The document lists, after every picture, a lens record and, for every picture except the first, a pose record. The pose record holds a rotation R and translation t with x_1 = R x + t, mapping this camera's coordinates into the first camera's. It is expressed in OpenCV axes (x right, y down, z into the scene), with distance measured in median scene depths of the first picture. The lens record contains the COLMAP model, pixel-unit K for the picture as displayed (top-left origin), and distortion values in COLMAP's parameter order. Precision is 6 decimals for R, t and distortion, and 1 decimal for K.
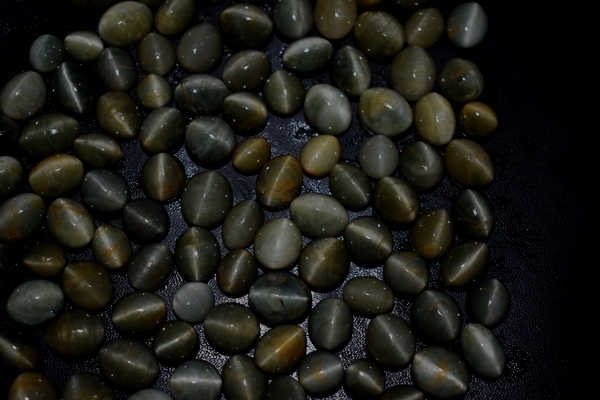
lens RADIAL K [[894.5, 0, 299.7], [0, 894.5, 203.0], [0, 0, 1]] dist [-0.107728, 0.000000]
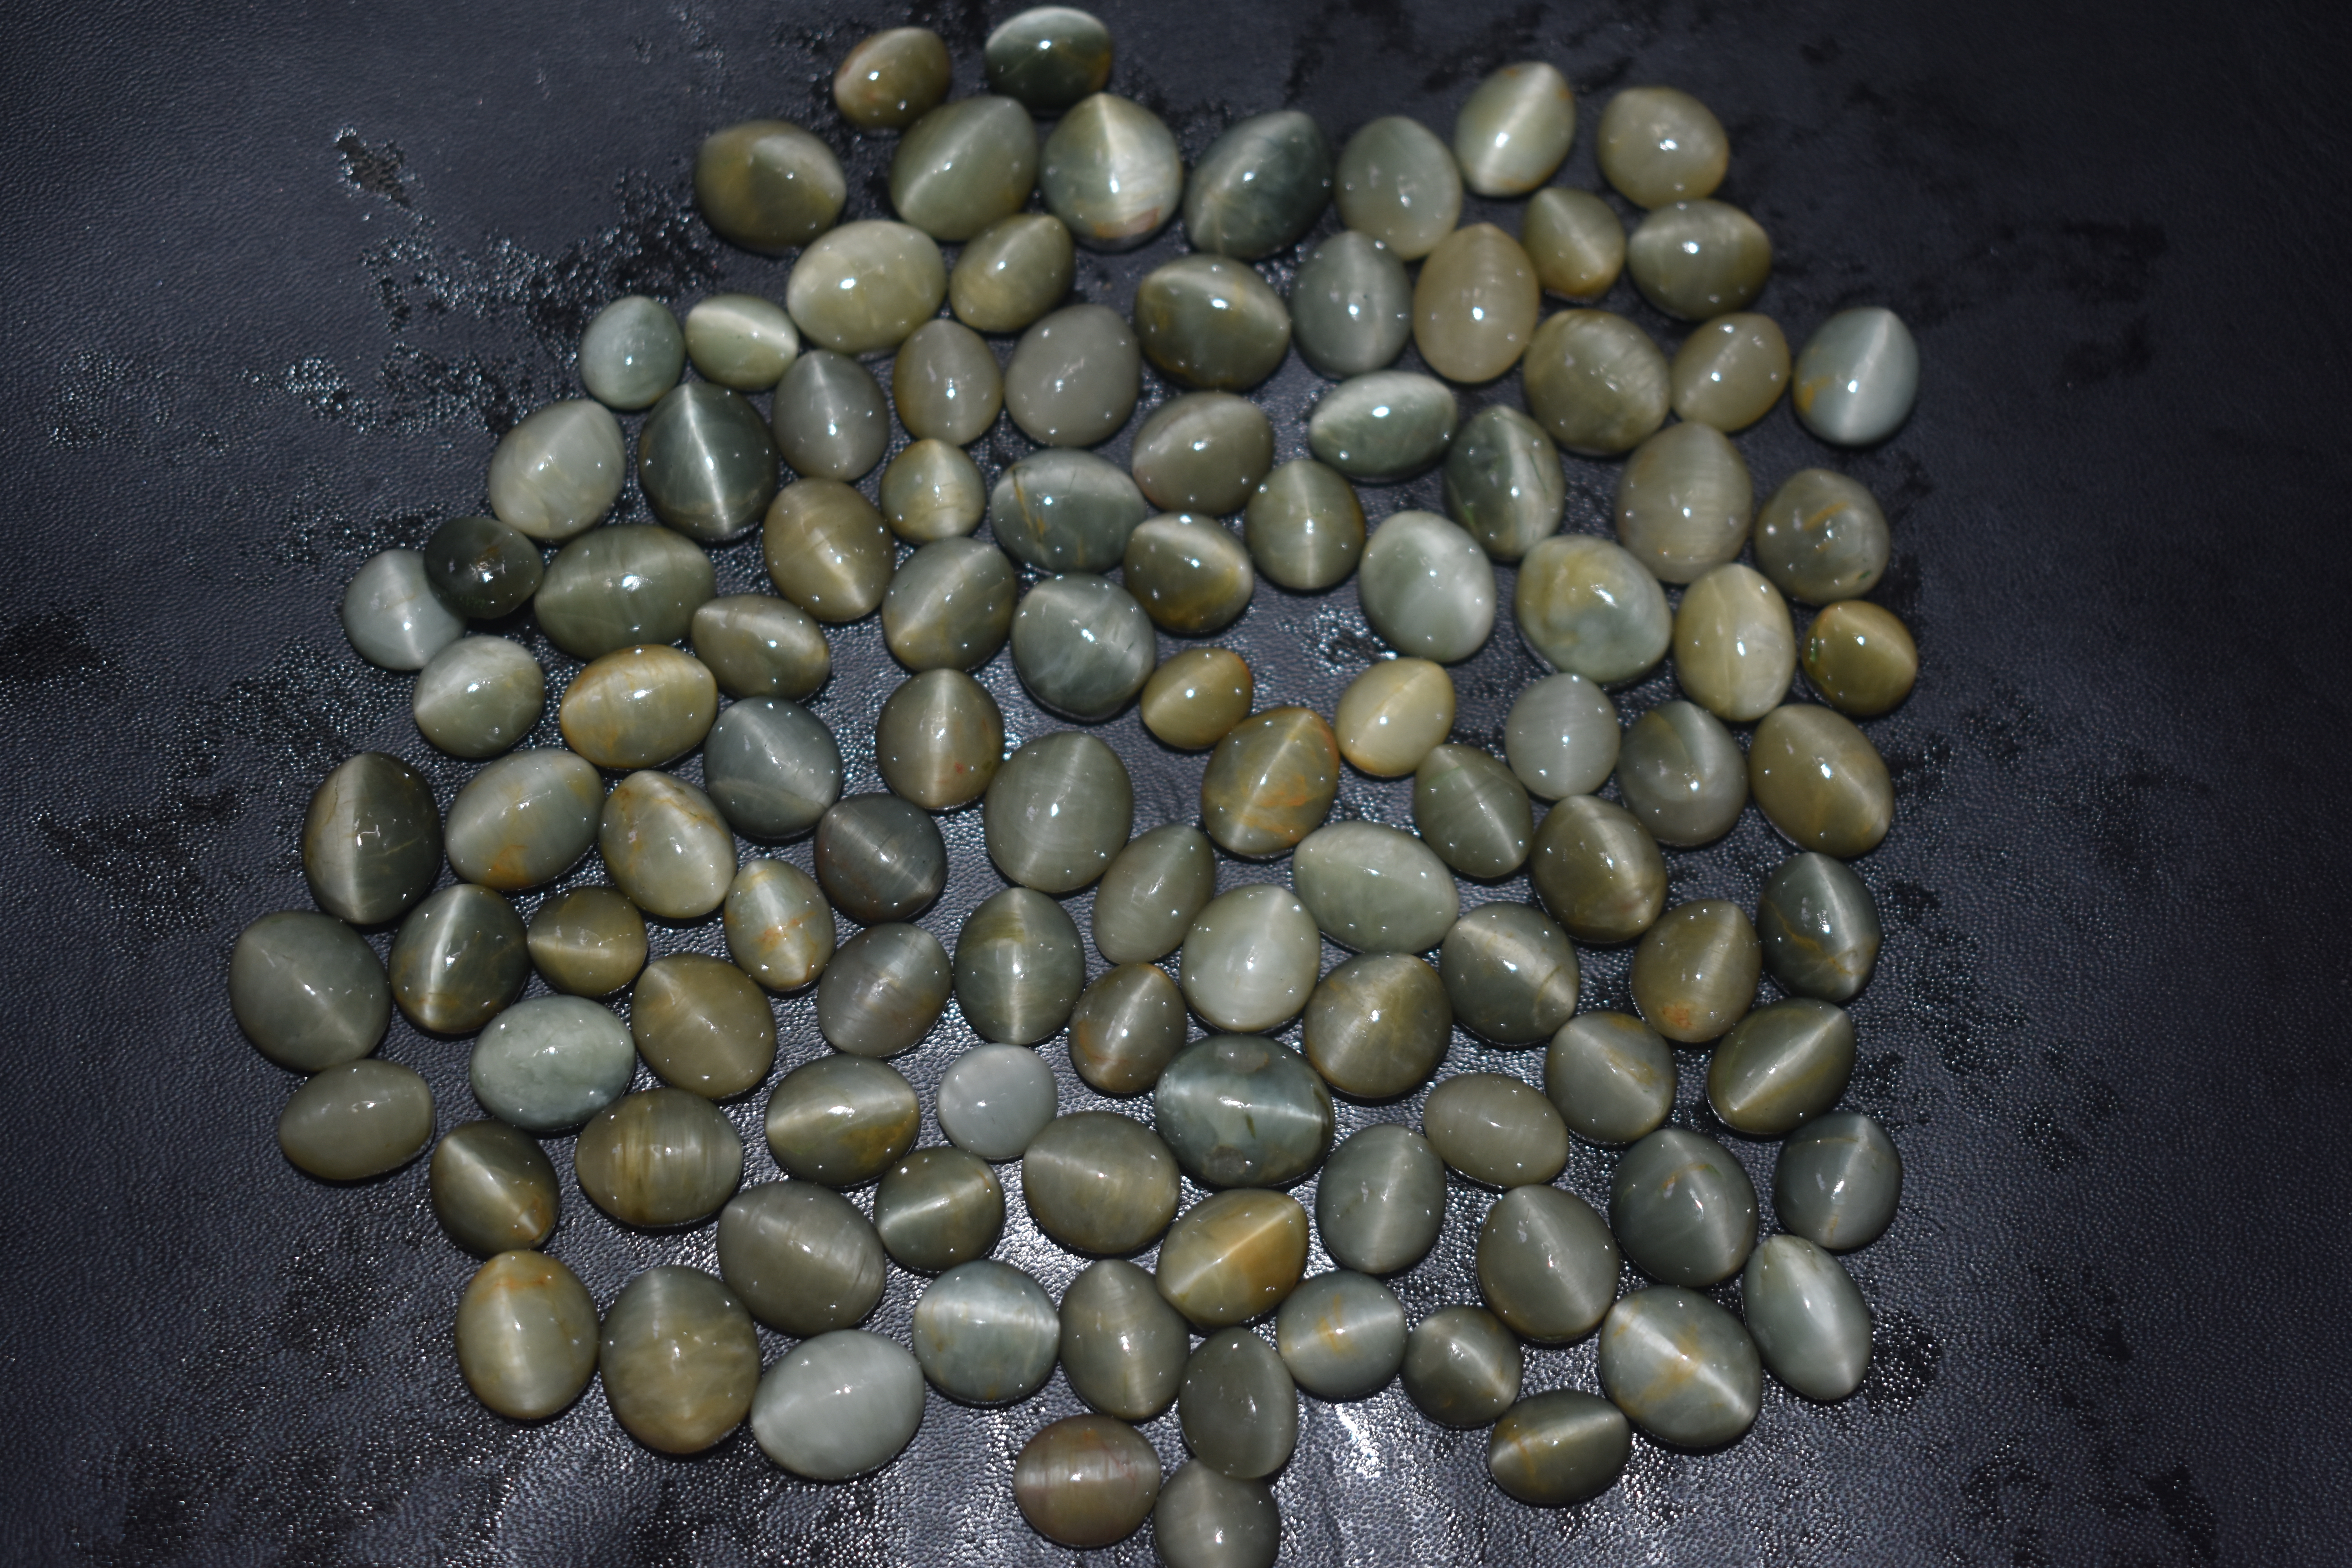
lens RADIAL K [[3506.5, 0, 1179.3], [0, 3506.5, 766.7], [0, 0, 1]] dist [-0.107728, 0.000000]
pose [[0.995395, 0.090284, -0.032200, -0.014883], [-0.091151, 0.995483, -0.026554, 0.009787], [0.029657, 0.029367, 0.999129, -0.371494]]
